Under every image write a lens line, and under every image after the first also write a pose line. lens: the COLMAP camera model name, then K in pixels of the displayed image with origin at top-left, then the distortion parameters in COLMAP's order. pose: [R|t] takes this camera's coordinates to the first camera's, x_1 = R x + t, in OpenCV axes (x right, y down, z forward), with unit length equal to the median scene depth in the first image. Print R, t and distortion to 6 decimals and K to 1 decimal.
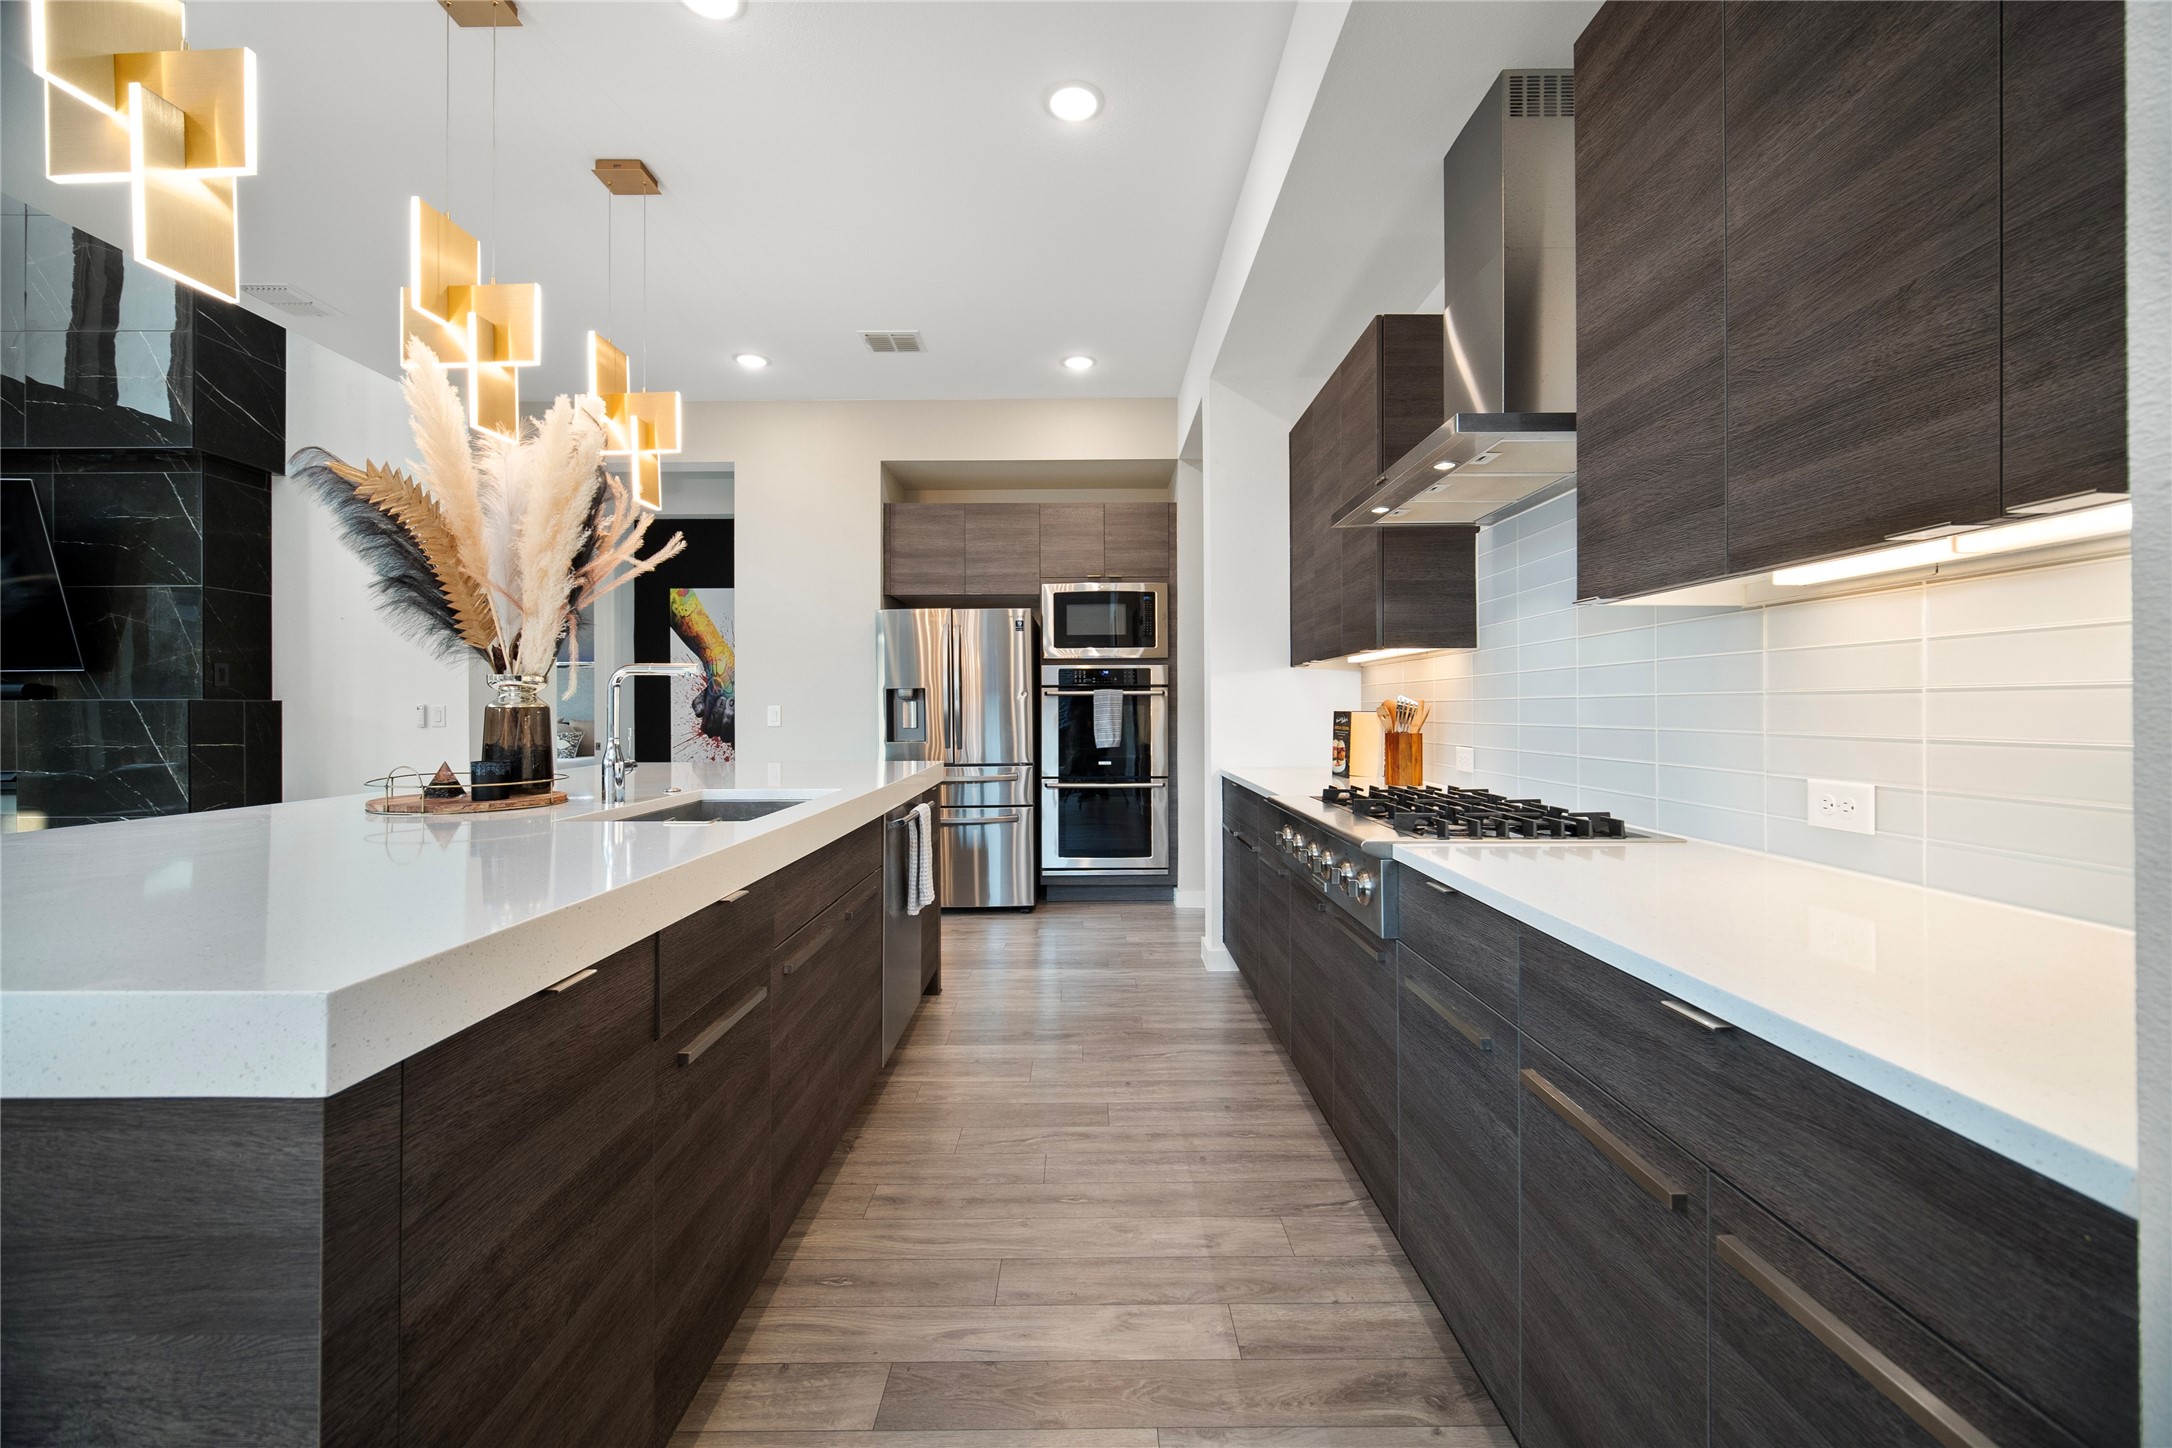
lens RADIAL K [[870.7, 0, 1083.9], [0, 870.7, 711.2], [0, 0, 1]] dist [-0.000298, -0.000043]
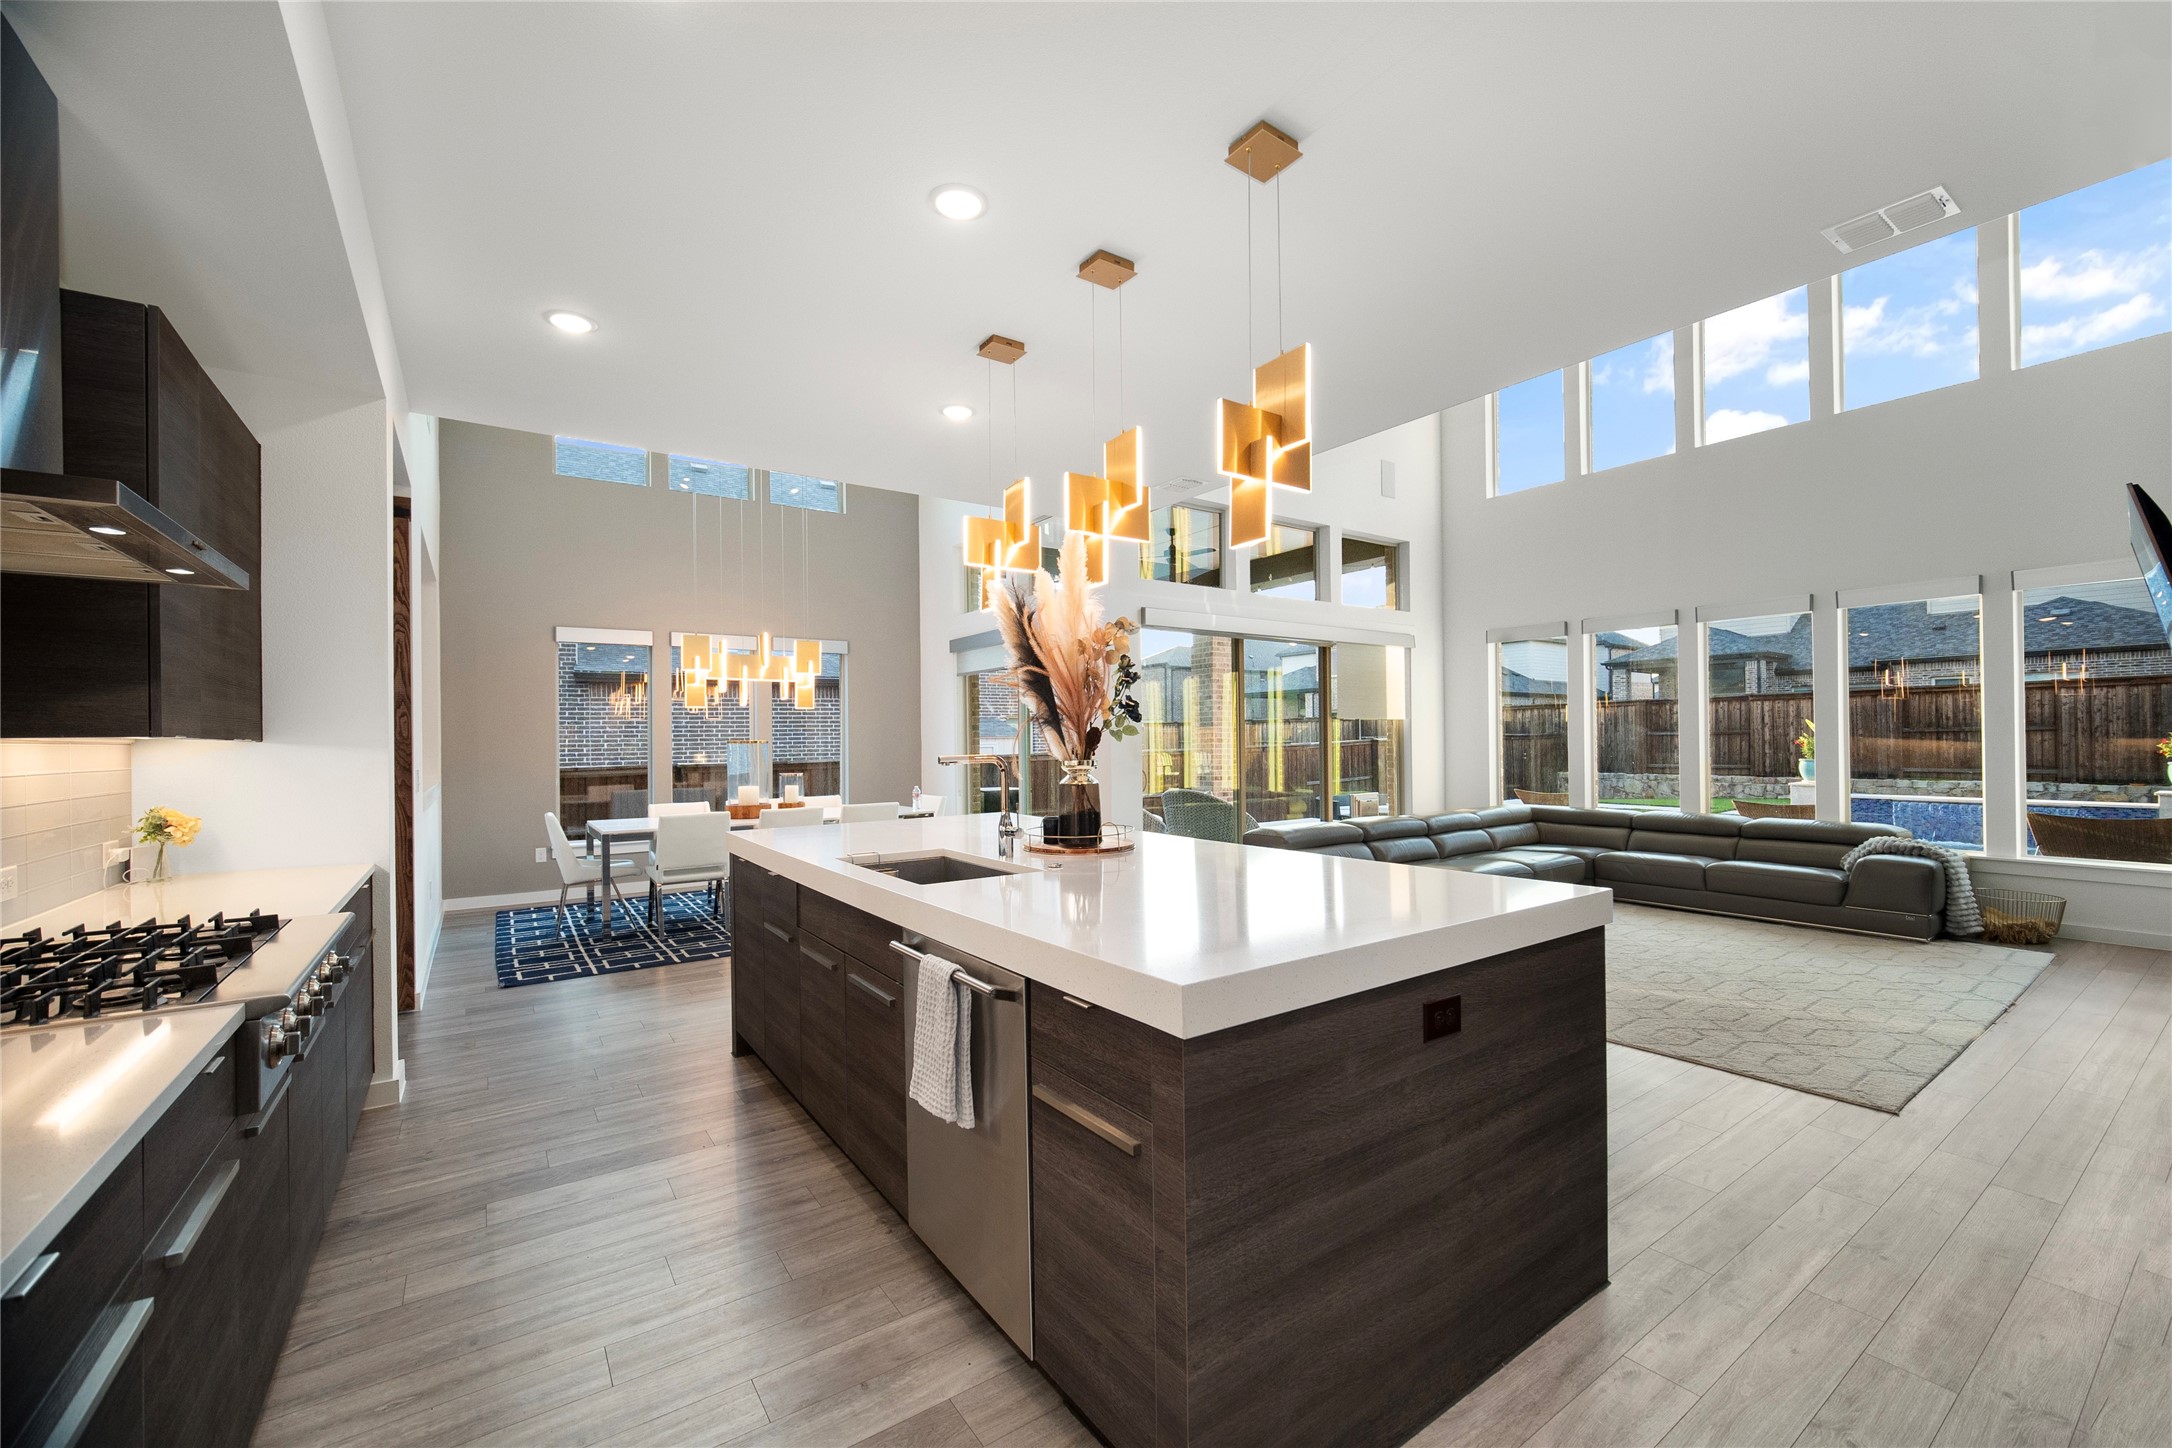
lens RADIAL K [[865.8, 0, 1088.0], [0, 865.8, 735.5], [0, 0, 1]] dist [-0.000327, 0.000931]
pose [[-0.818724, 0.010987, -0.574082, 0.059975], [0.014416, 0.999895, -0.001423, -0.037763], [0.574006, -0.009441, -0.818797, 0.996648]]
